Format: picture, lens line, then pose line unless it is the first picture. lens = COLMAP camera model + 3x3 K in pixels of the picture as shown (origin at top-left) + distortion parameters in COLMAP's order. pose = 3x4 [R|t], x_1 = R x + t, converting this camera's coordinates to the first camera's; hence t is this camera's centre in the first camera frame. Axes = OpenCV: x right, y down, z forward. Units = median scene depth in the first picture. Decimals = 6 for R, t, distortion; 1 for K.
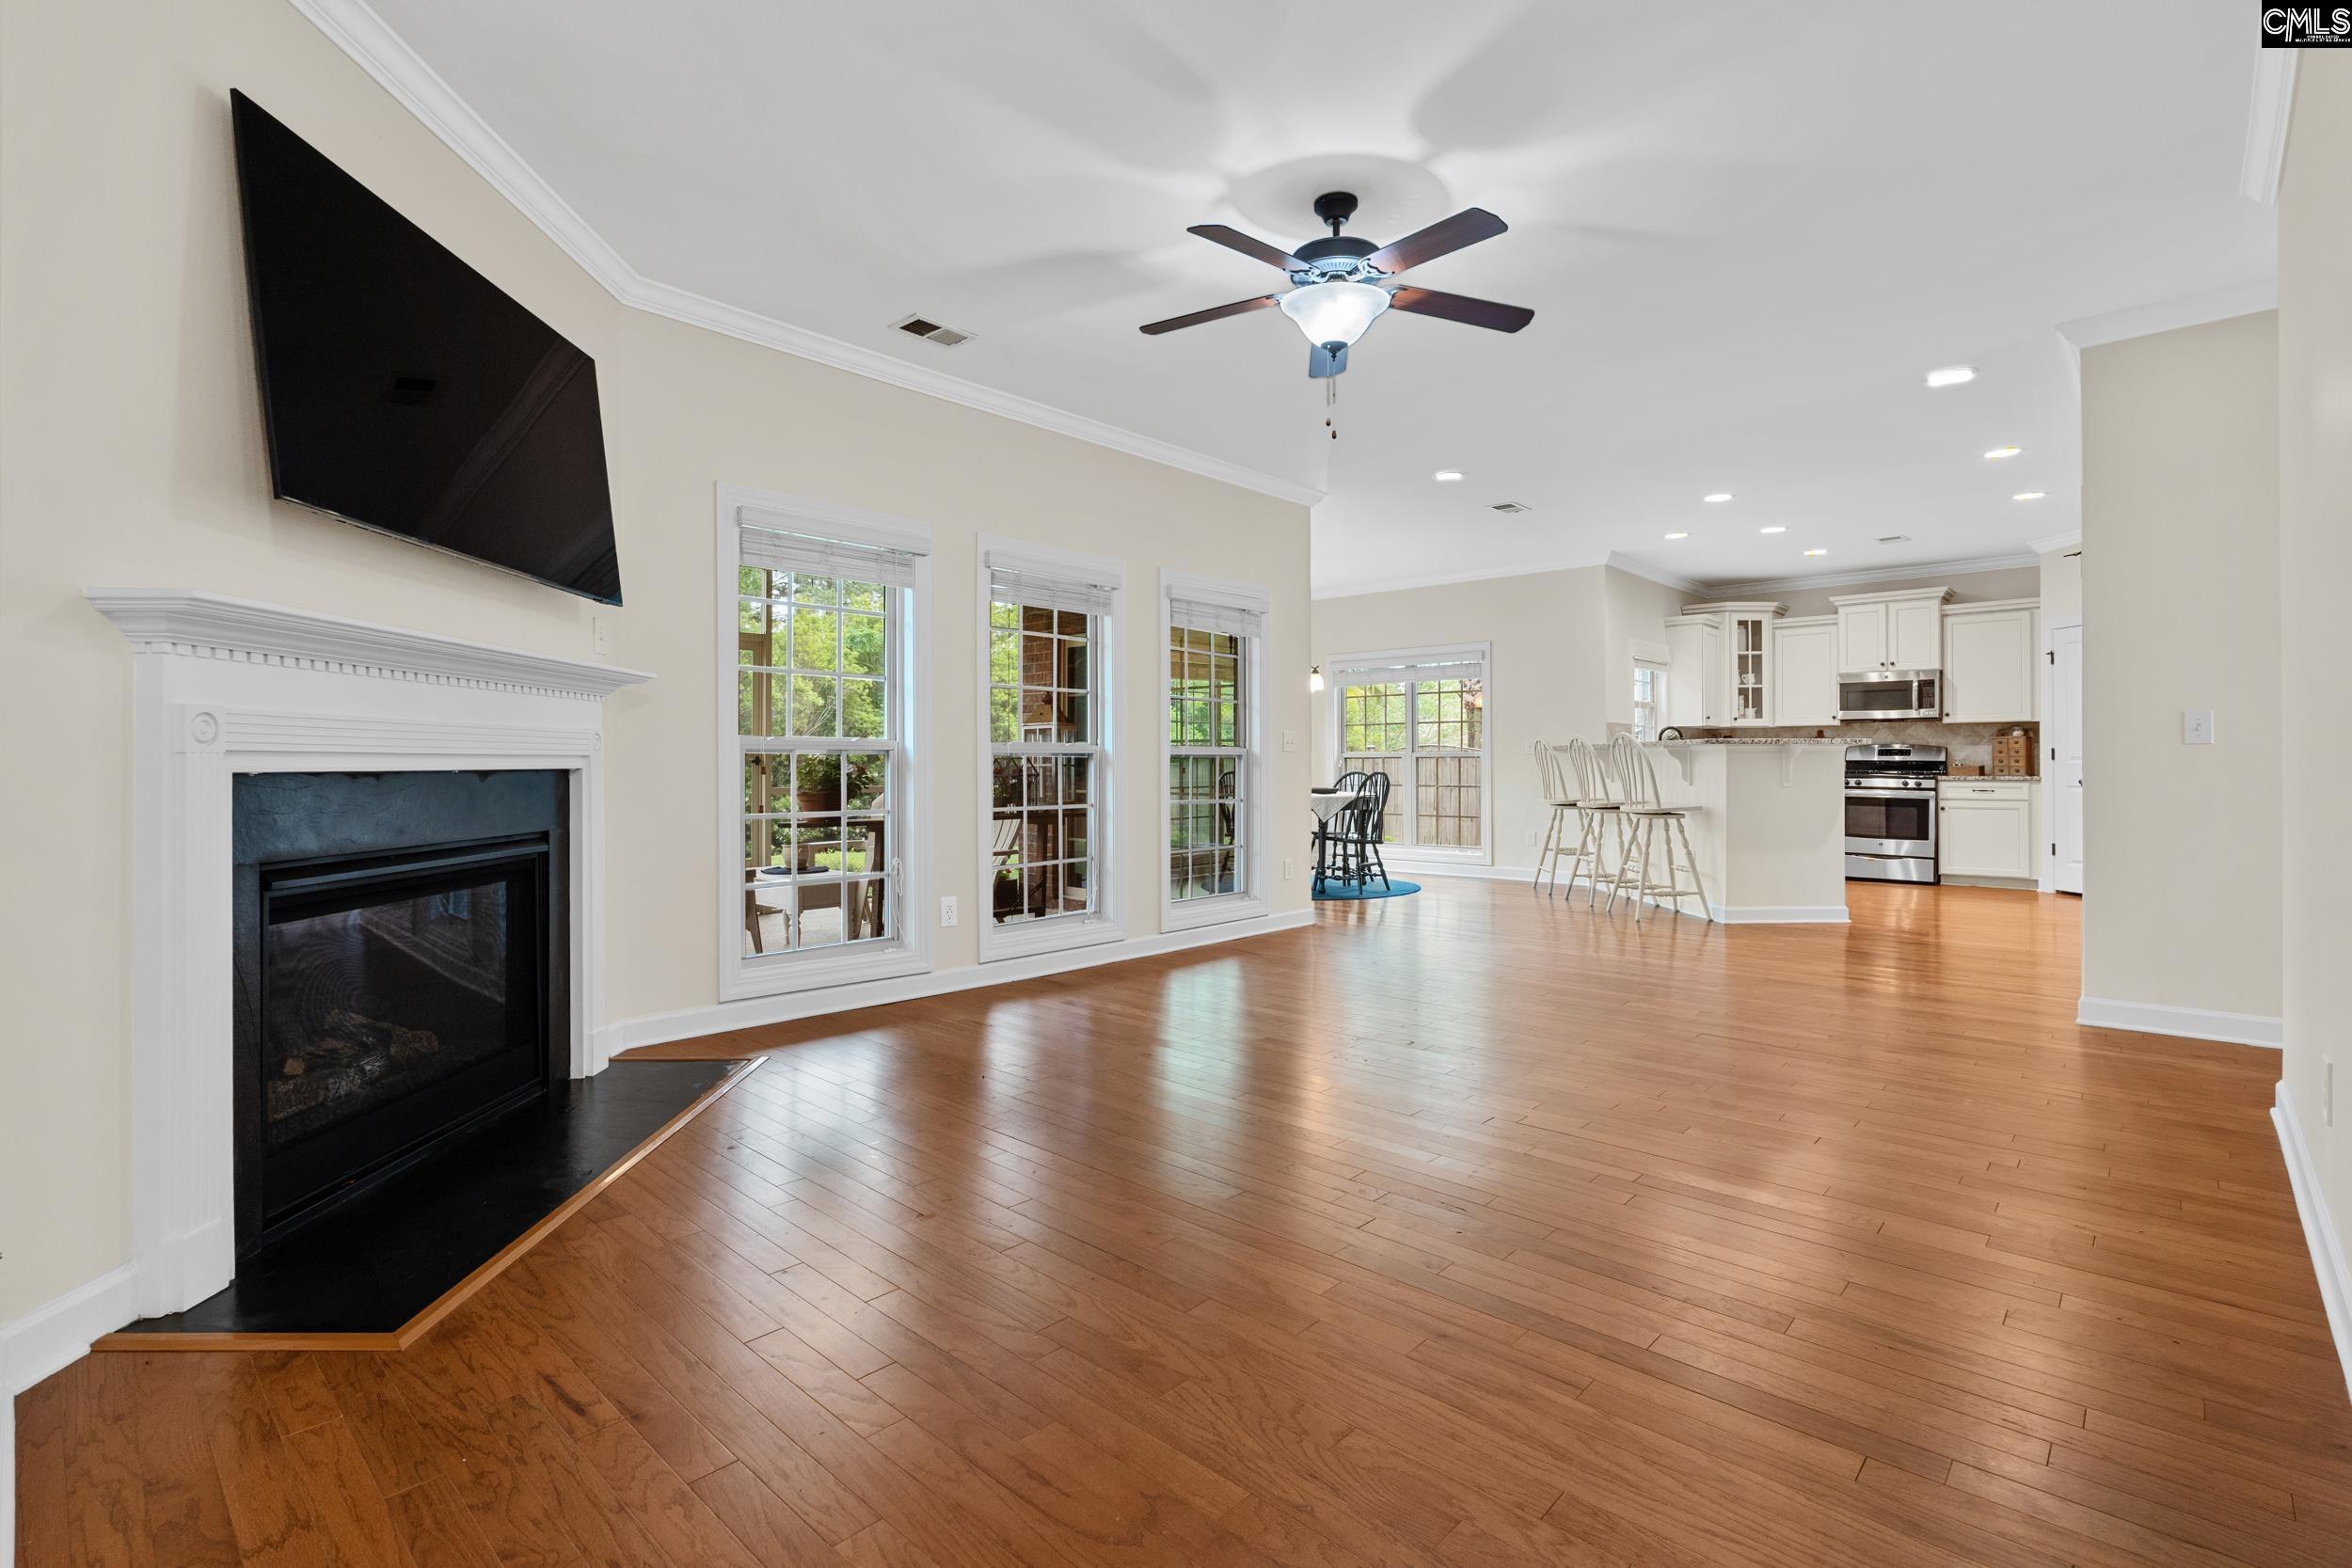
lens RADIAL K [[1077.6, 0, 1174.6], [0, 1077.6, 761.6], [0, 0, 1]] dist [-0.003835, 0.000200]
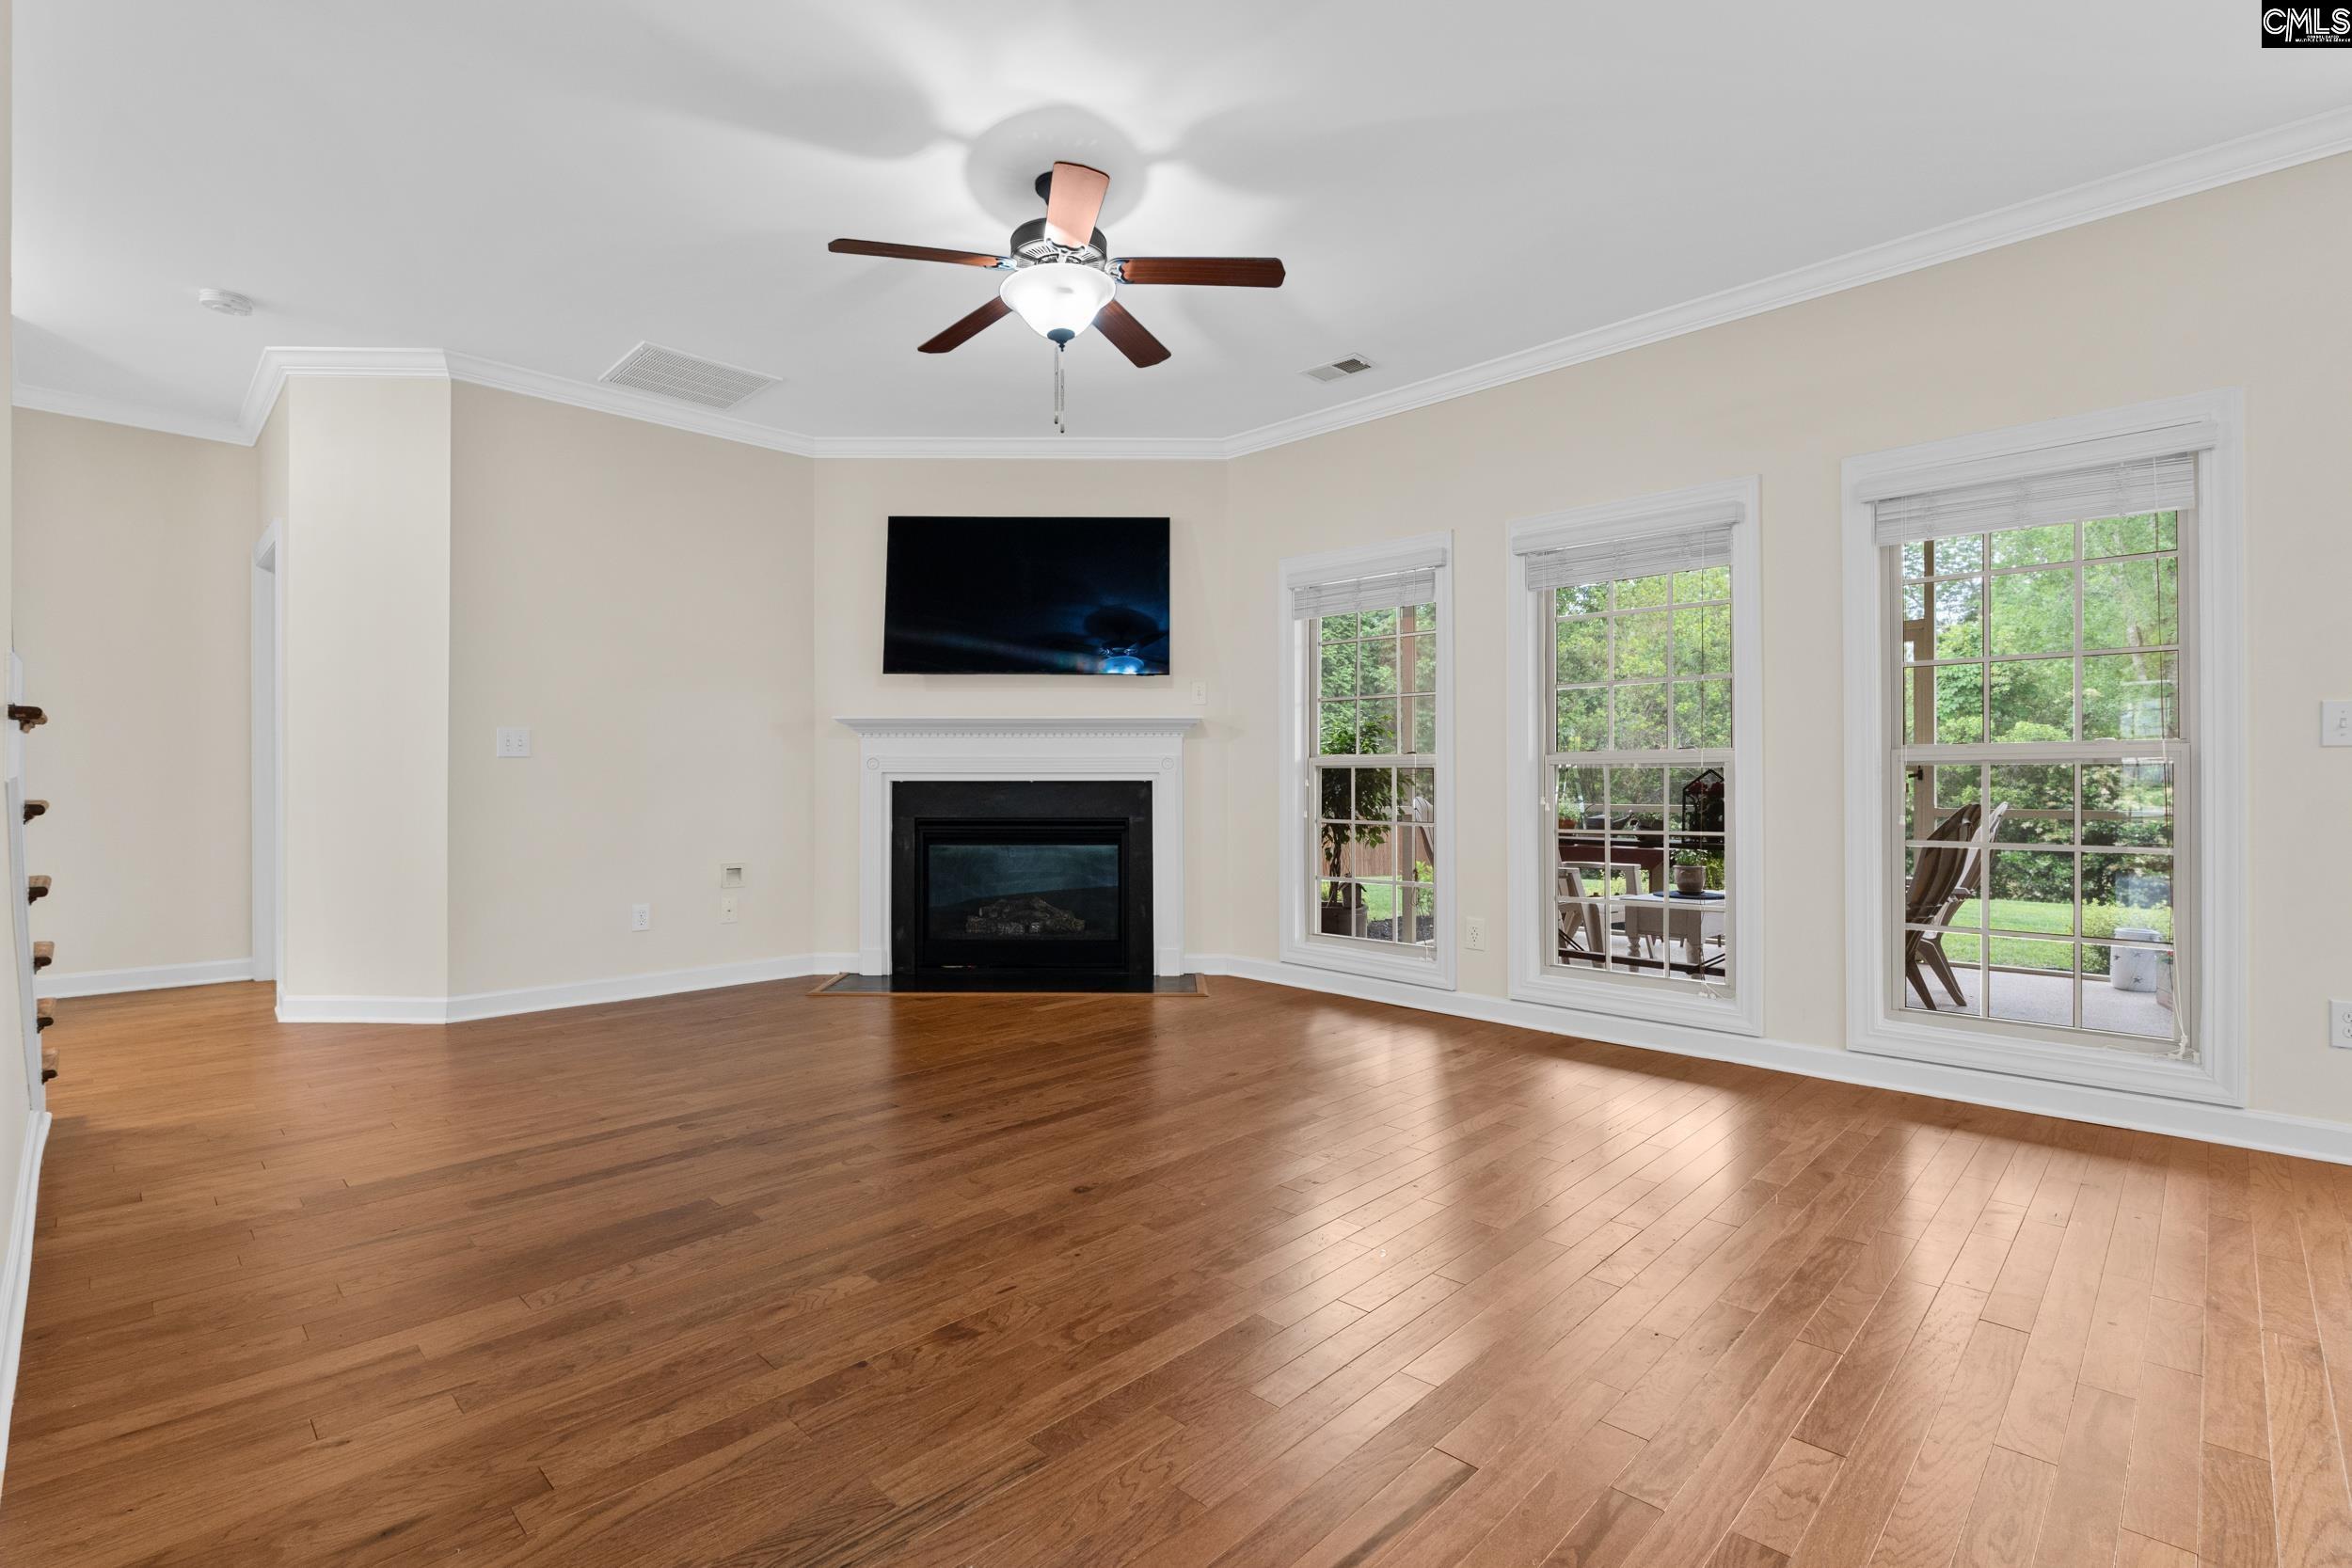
lens RADIAL K [[1073.7, 0, 1176.0], [0, 1073.7, 784.0], [0, 0, 1]] dist [-0.003103, -0.000225]
pose [[-0.021556, -0.000905, -0.999767, 0.846737], [0.002747, 0.999996, -0.000965, 0.010464], [0.999764, -0.002767, -0.021554, 0.864200]]
